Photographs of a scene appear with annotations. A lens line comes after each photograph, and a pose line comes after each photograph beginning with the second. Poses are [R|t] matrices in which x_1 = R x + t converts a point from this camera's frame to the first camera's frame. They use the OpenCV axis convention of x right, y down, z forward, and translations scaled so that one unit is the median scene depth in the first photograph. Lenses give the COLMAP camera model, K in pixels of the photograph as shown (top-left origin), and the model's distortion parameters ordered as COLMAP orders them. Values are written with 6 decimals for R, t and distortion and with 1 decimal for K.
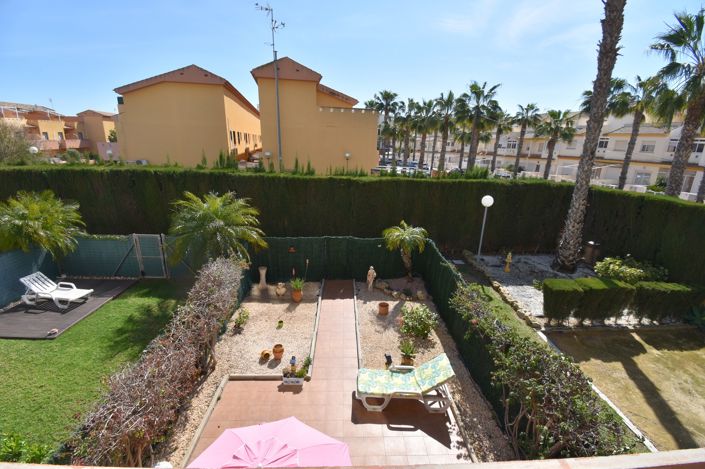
lens RADIAL K [[309.2, 0, 354.9], [0, 309.2, 236.6], [0, 0, 1]] dist [0.023905, -0.027835]
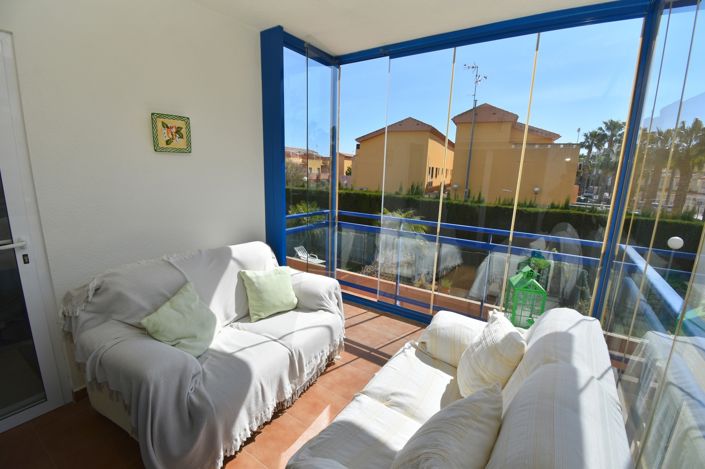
lens RADIAL K [[309.2, 0, 354.9], [0, 309.2, 236.6], [0, 0, 1]] dist [0.023905, -0.027835]
pose [[0.815738, 0.119643, -0.565913, 0.077282], [-0.177688, 0.982899, -0.048329, 0.034144], [0.550453, 0.139980, 0.823047, -0.109500]]
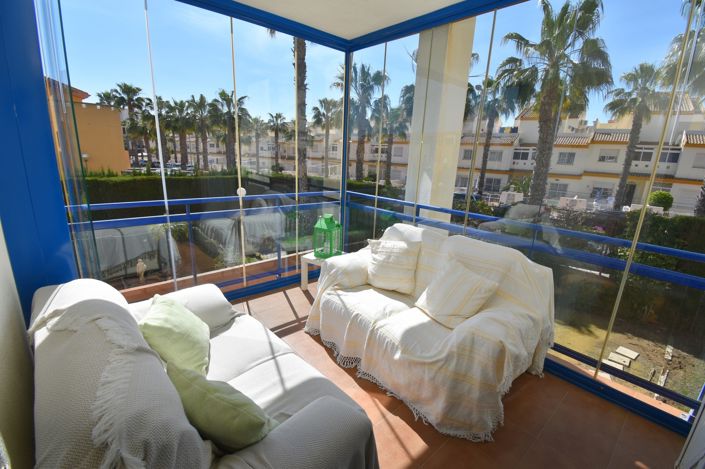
lens RADIAL K [[309.2, 0, 354.9], [0, 309.2, 236.6], [0, 0, 1]] dist [0.023905, -0.027835]
pose [[0.773174, -0.157813, 0.614245, -0.006926], [0.161639, 0.985595, 0.049759, 0.034087], [-0.613249, 0.060814, 0.787545, -0.116322]]
